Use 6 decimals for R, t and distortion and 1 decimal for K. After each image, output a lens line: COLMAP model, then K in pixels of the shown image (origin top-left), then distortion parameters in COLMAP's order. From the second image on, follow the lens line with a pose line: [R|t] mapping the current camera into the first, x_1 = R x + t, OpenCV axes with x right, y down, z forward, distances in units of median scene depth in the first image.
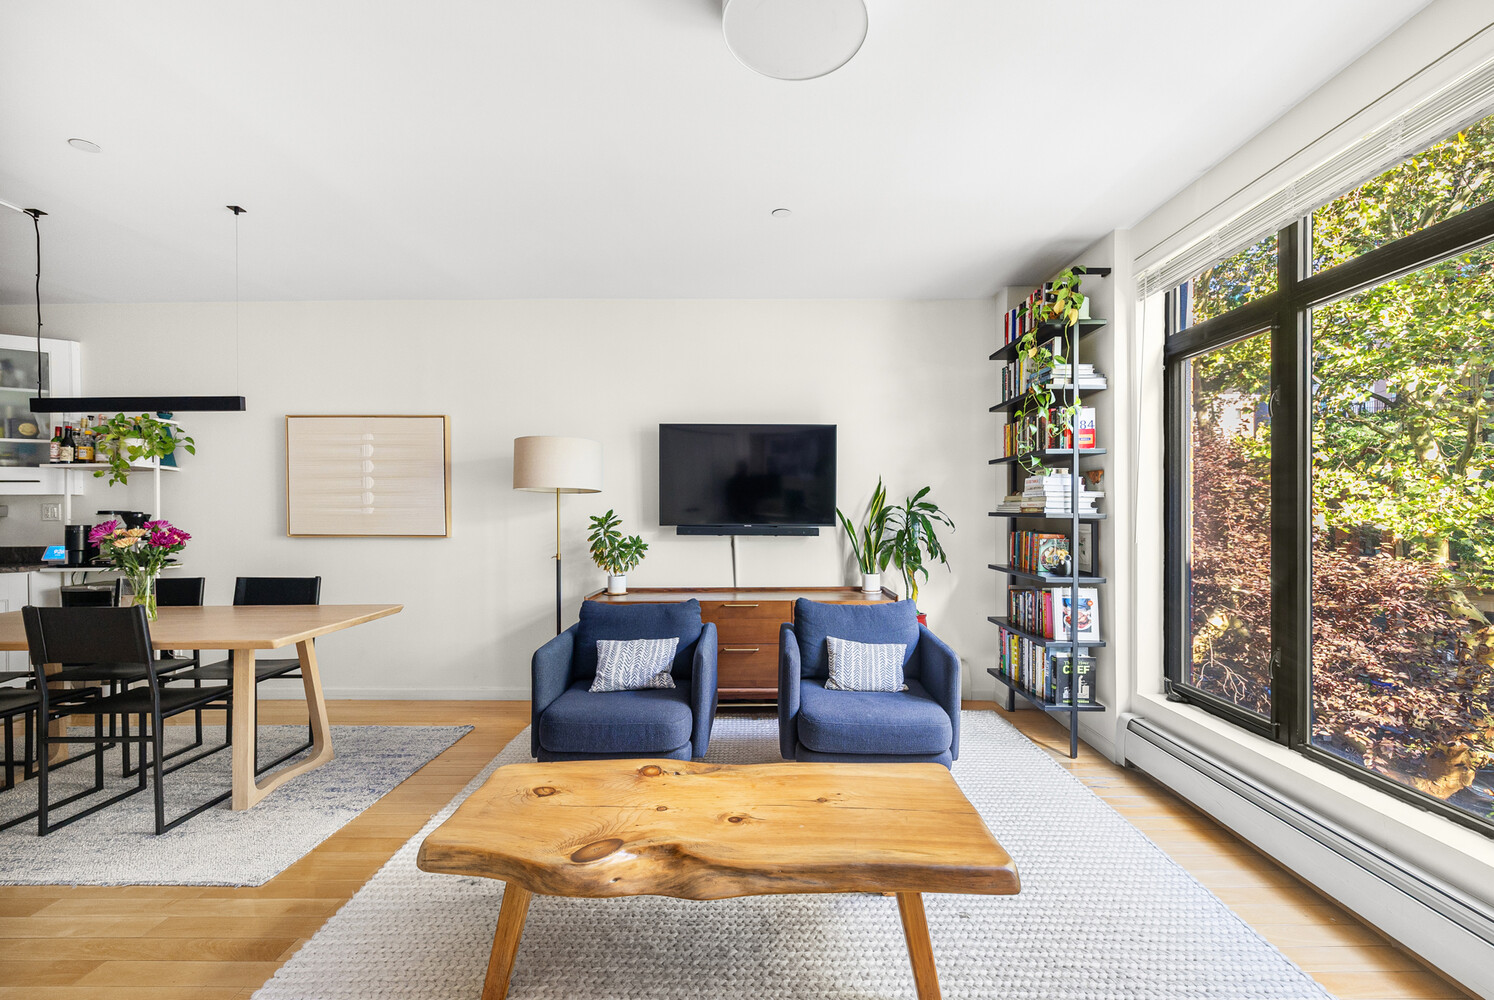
lens RADIAL K [[625.6, 0, 747.8], [0, 625.6, 514.5], [0, 0, 1]] dist [-0.001191, -0.000035]
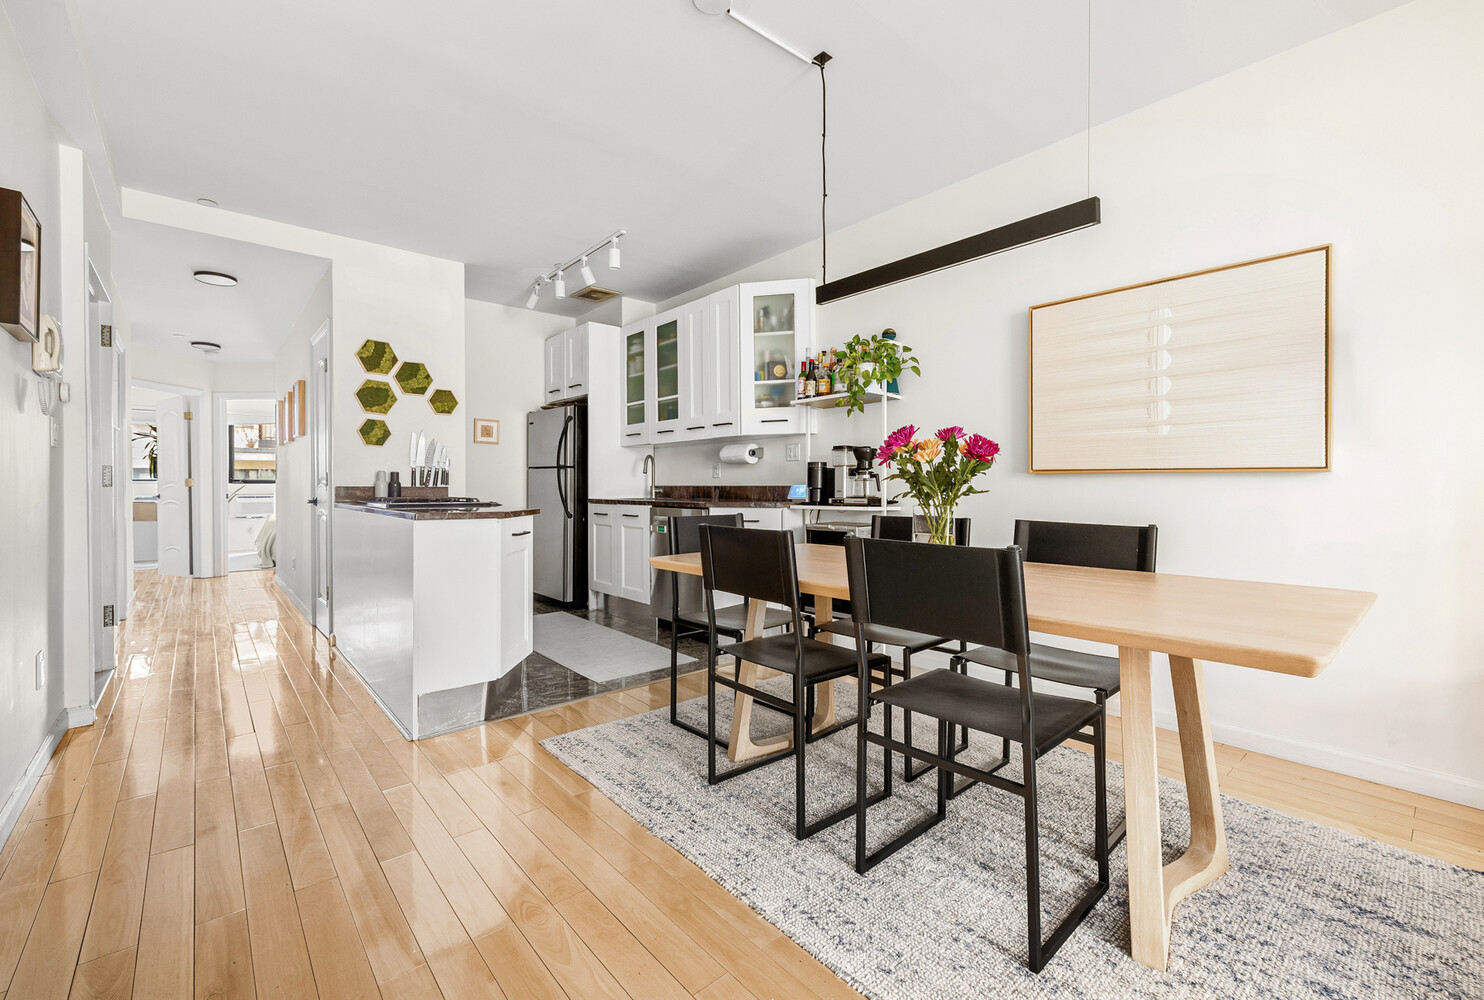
lens RADIAL K [[625.2, 0, 742.0], [0, 625.2, 500.0], [0, 0, 1]] dist [0.000295, 0.000097]
pose [[0.666937, 0.020529, -0.744831, -0.434656], [-0.010622, 0.999781, 0.018045, 0.059694], [0.745038, -0.004123, 0.667009, 0.273892]]
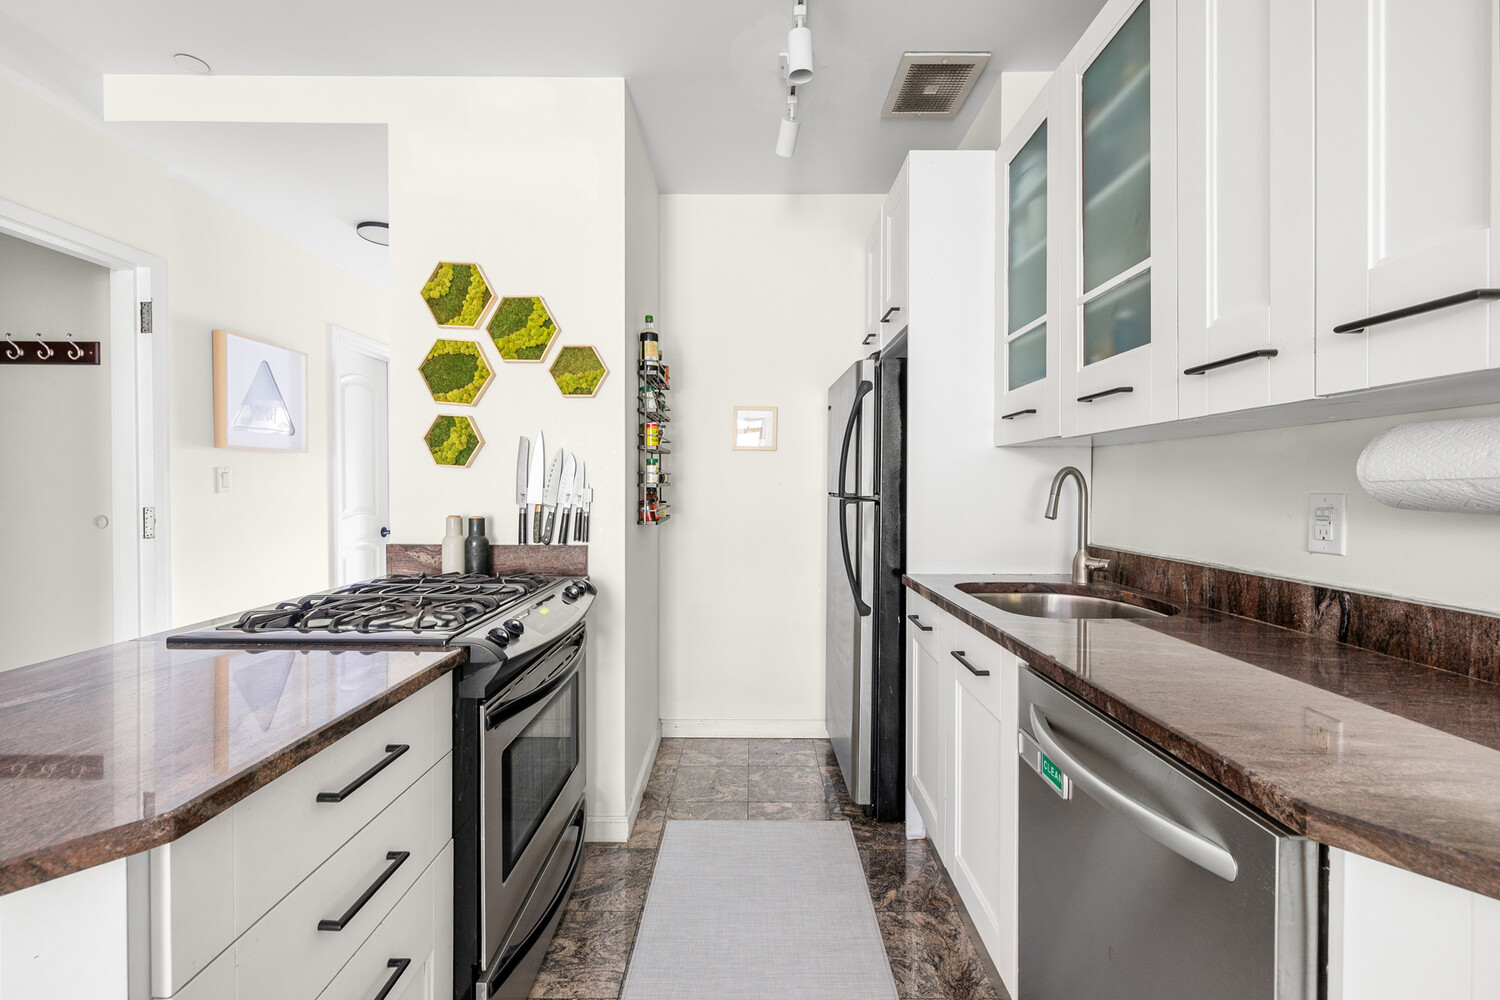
lens RADIAL K [[631.7, 0, 750.0], [0, 631.7, 500.0], [0, 0, 1]] dist [-0.002335, -0.000049]
pose [[0.011298, 0.019413, -0.999748, -1.077335], [-0.013711, 0.999721, 0.019257, 0.009116], [0.999842, 0.013490, 0.011561, 0.768222]]
